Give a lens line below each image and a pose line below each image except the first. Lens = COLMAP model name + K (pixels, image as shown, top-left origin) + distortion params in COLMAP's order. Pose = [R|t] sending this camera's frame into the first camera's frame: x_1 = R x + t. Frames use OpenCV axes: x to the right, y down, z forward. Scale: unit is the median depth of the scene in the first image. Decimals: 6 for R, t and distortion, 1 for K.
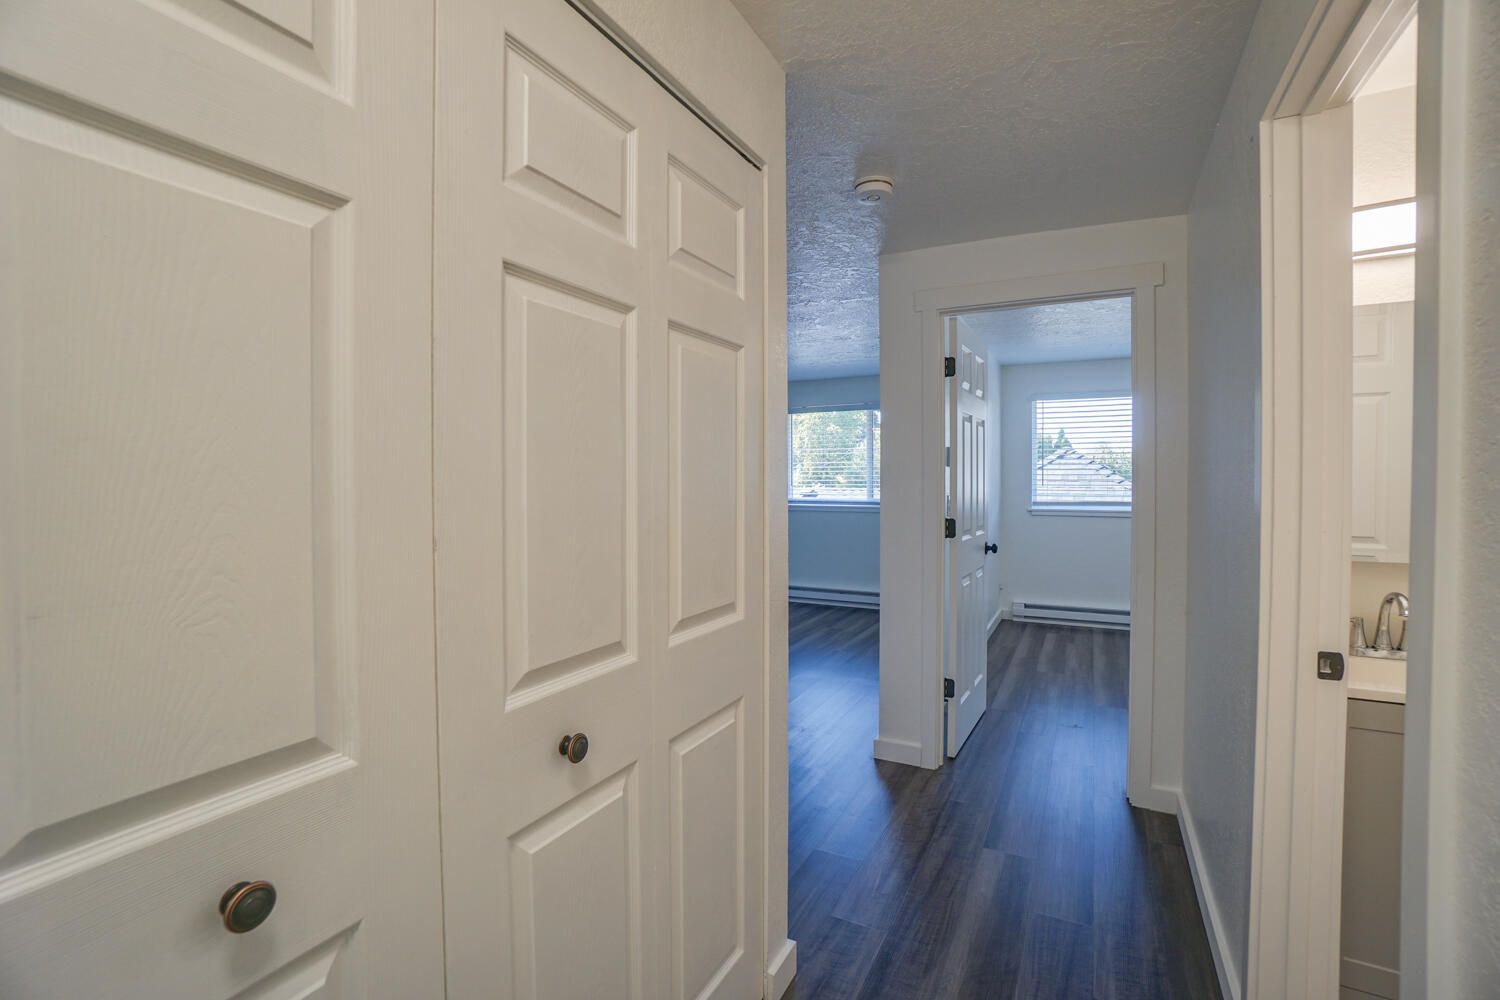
lens RADIAL K [[674.1, 0, 752.4], [0, 674.1, 490.3], [0, 0, 1]] dist [-0.066303, 0.025476]
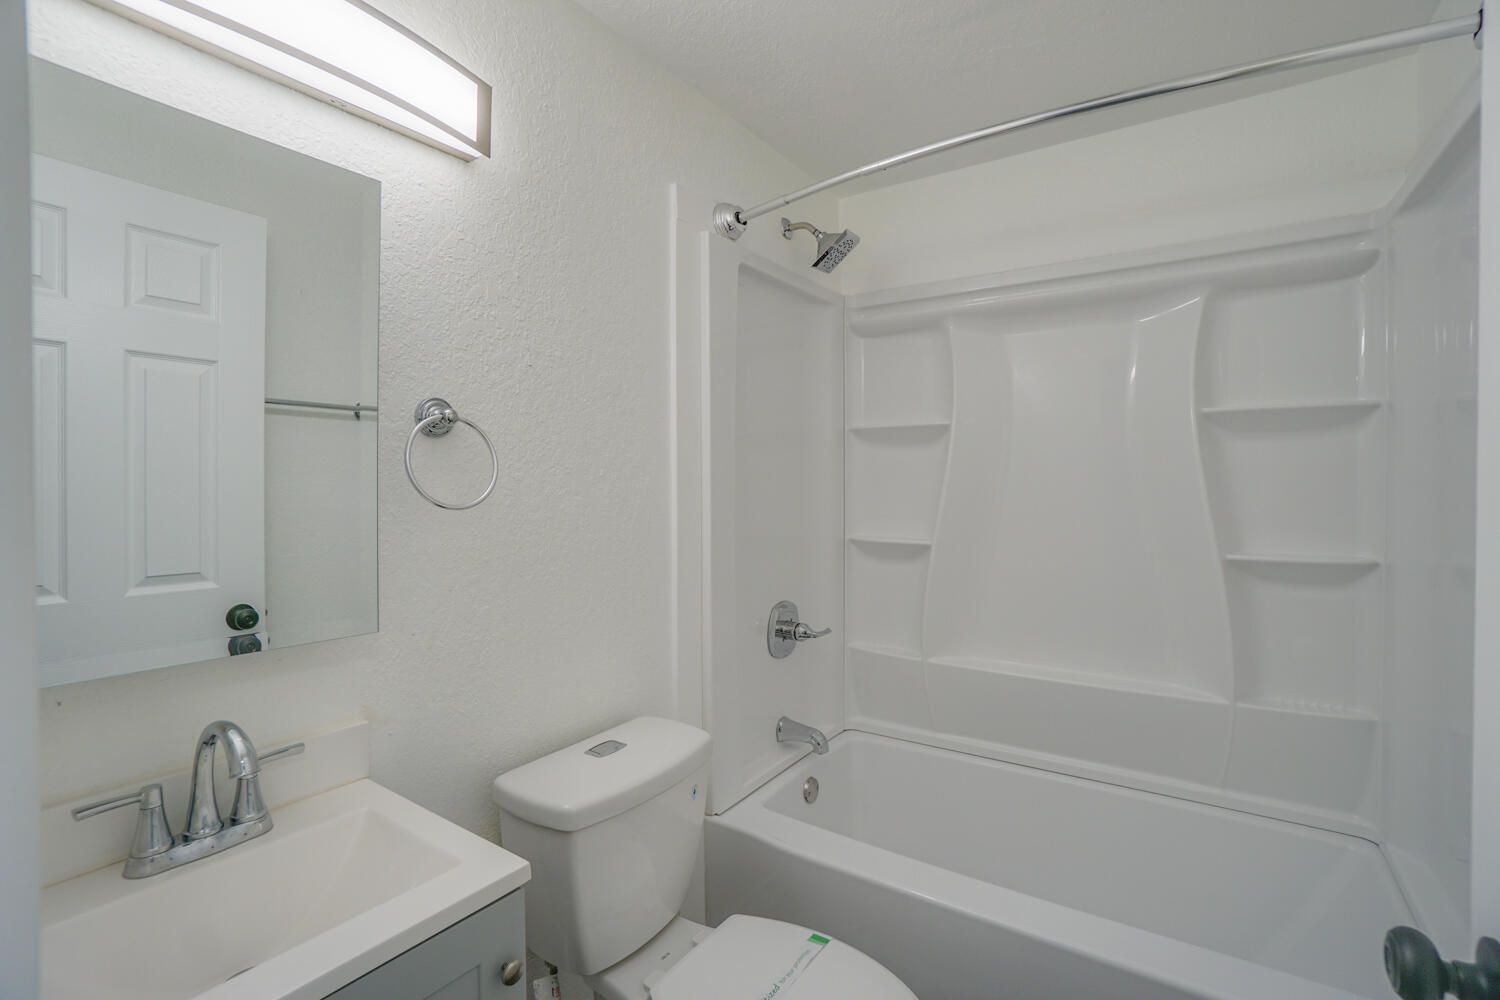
lens RADIAL K [[674.1, 0, 752.4], [0, 674.1, 490.3], [0, 0, 1]] dist [-0.066303, 0.025476]
pose [[0.119487, -0.005021, 0.992823, 0.556839], [0.021391, 0.999768, 0.002482, -0.006322], [-0.992605, 0.020941, 0.119566, 0.540048]]
